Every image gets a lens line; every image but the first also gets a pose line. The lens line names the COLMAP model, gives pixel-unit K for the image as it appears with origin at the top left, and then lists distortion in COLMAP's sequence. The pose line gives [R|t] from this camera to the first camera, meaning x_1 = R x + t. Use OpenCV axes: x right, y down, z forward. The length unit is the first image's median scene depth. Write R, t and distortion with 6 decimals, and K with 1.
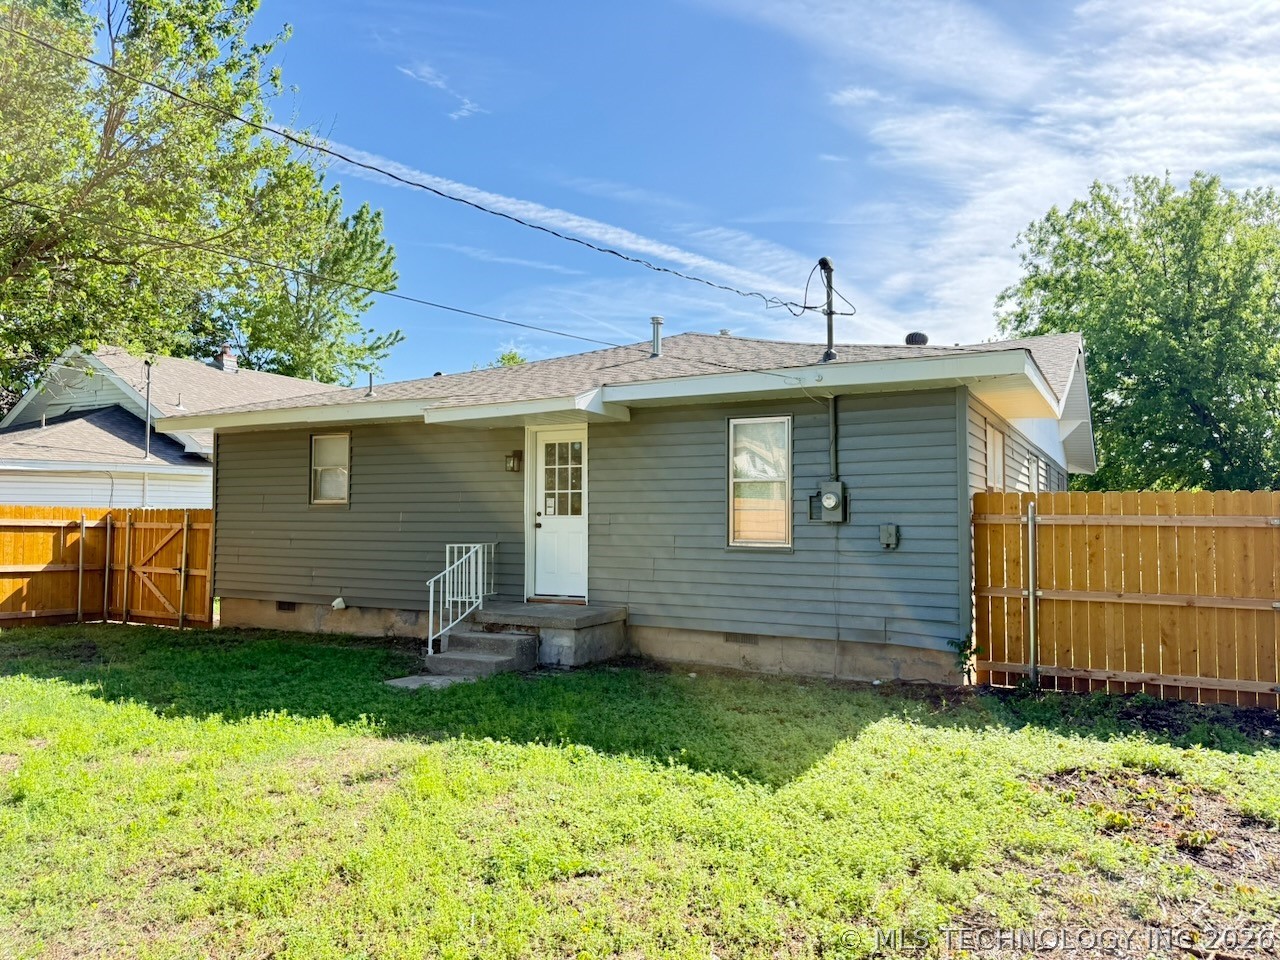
lens RADIAL K [[892.5, 0, 641.7], [0, 892.5, 482.7], [0, 0, 1]] dist [0.091134, -0.122384]
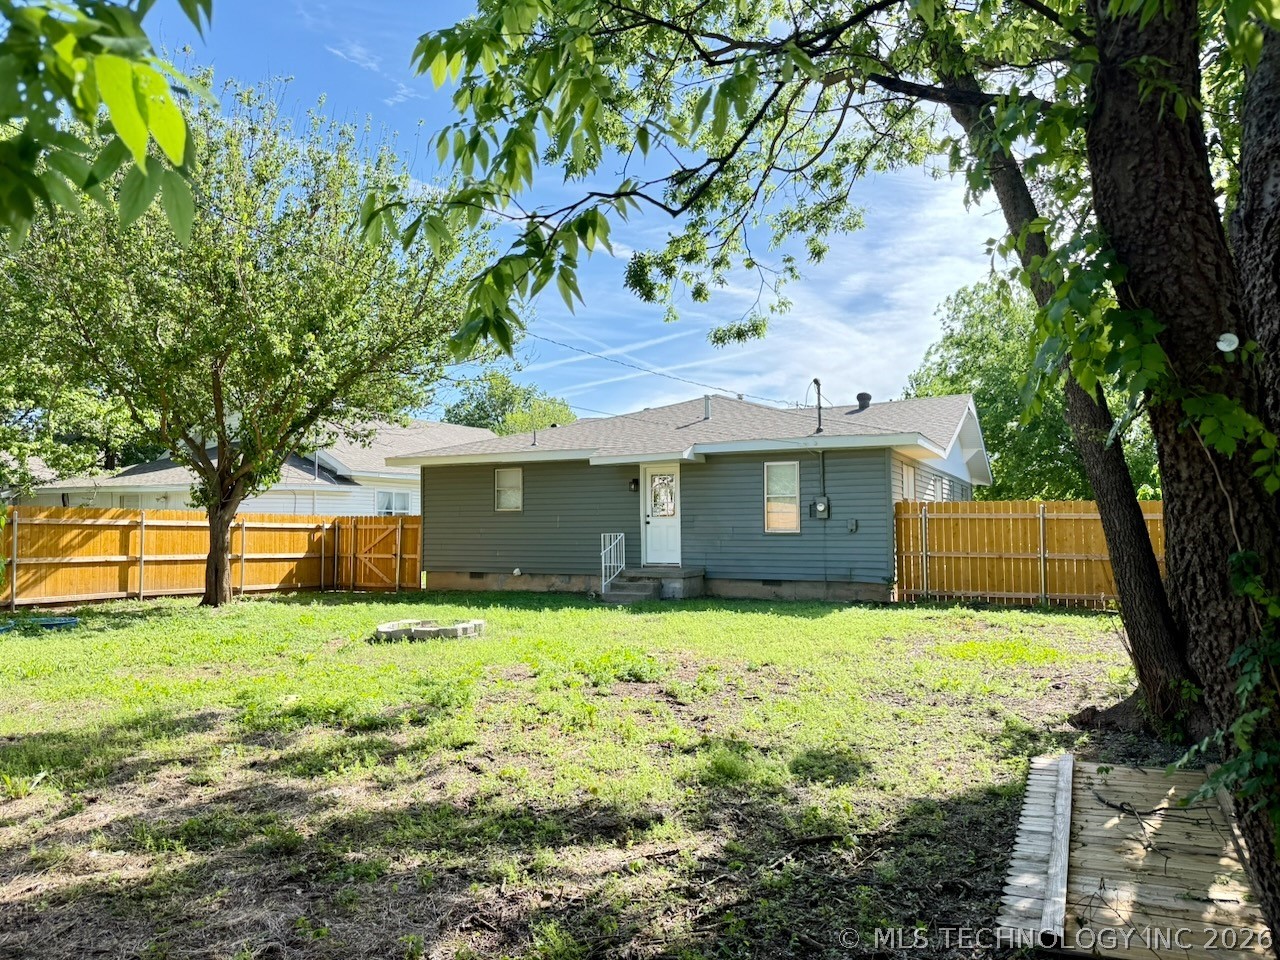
lens RADIAL K [[825.6, 0, 670.4], [0, 825.6, 482.1], [0, 0, 1]] dist [0.169987, 0.001286]
pose [[0.997540, -0.006549, 0.069798, -0.194670], [0.007063, 0.999950, -0.007116, -0.019162], [-0.069748, 0.007592, 0.997536, -0.618887]]
